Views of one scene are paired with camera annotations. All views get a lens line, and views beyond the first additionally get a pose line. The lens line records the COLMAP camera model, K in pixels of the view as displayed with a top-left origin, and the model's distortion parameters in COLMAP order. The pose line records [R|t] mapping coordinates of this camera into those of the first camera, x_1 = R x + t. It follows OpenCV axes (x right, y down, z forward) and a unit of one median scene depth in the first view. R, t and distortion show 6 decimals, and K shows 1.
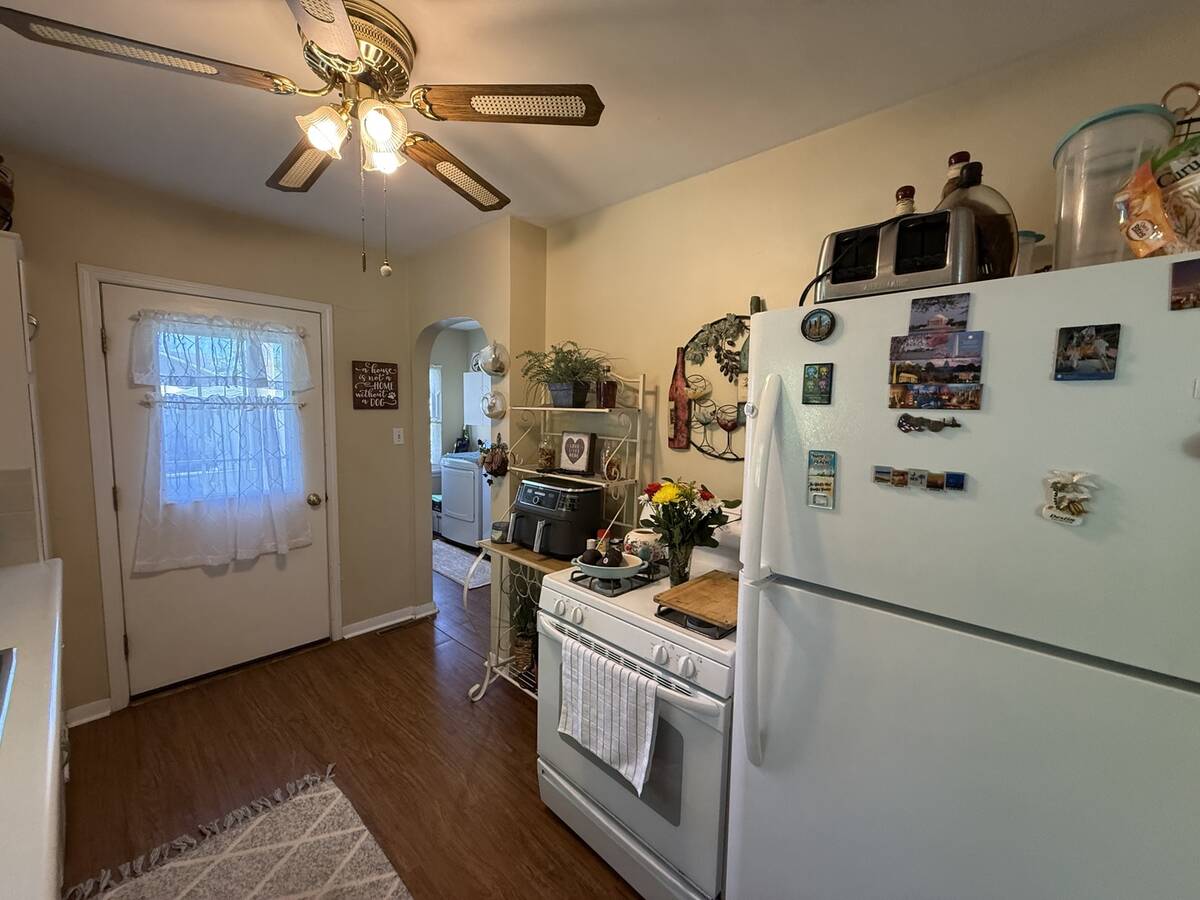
lens RADIAL K [[475.0, 0, 599.1], [0, 475.0, 453.6], [0, 0, 1]] dist [0.001360, -0.000471]
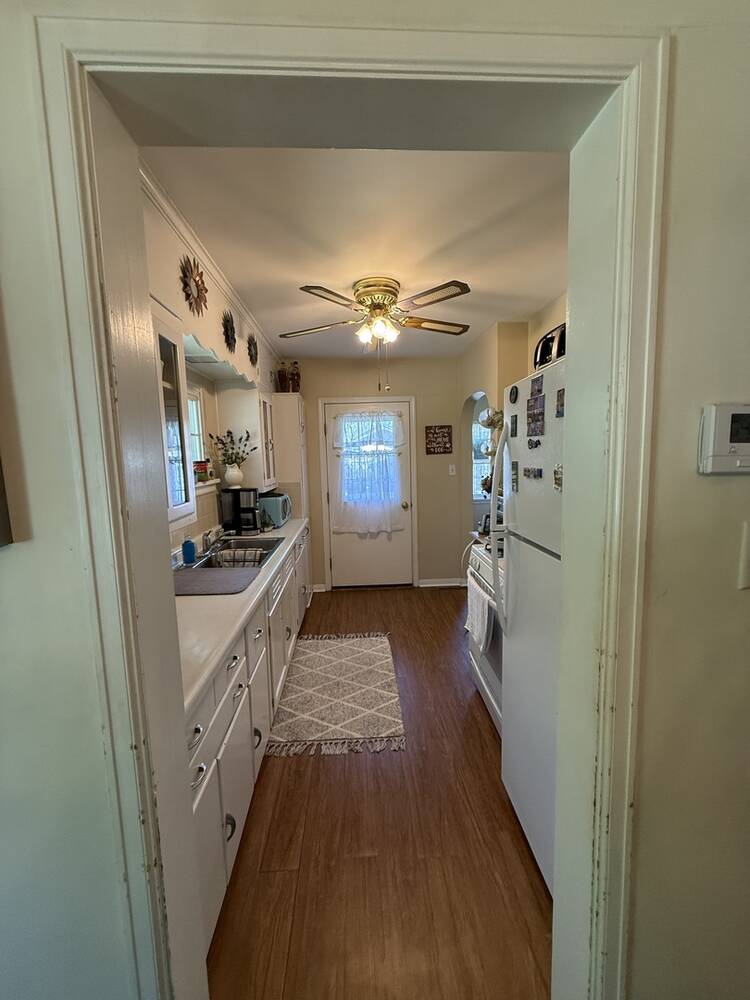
lens RADIAL K [[395.8, 0, 374.7], [0, 395.8, 499.5], [0, 0, 1]] dist [0.001360, -0.000471]
pose [[0.714998, 0.033584, -0.698320, 0.441520], [-0.020685, 0.999424, 0.026885, 0.042884], [0.698821, -0.004778, 0.715281, -0.192182]]
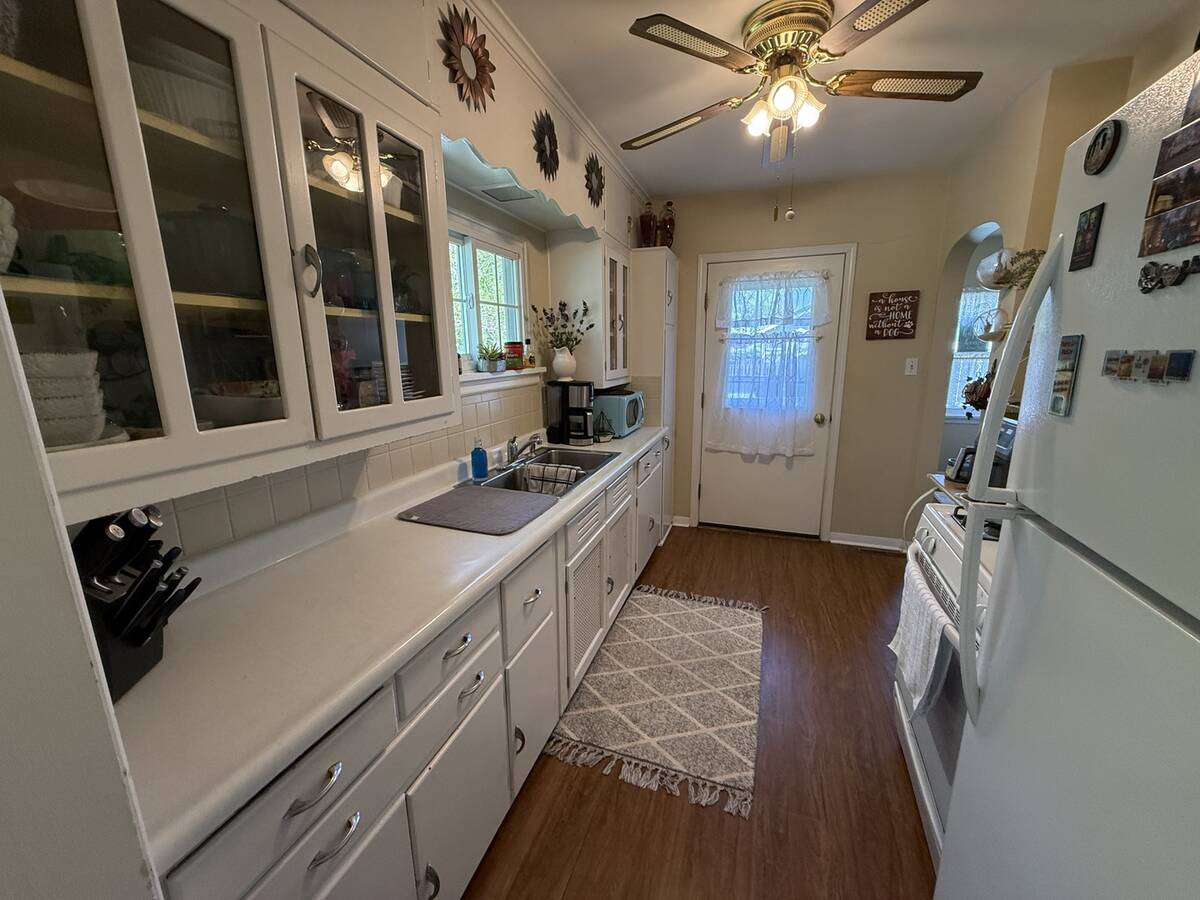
lens RADIAL K [[475.0, 0, 599.5], [0, 475.0, 453.4], [0, 0, 1]] dist [0.001360, -0.000471]
pose [[0.392892, 0.168820, -0.903956, 0.325971], [-0.065393, 0.985645, 0.155654, 0.039219], [0.917257, -0.002042, 0.398291, 0.022424]]
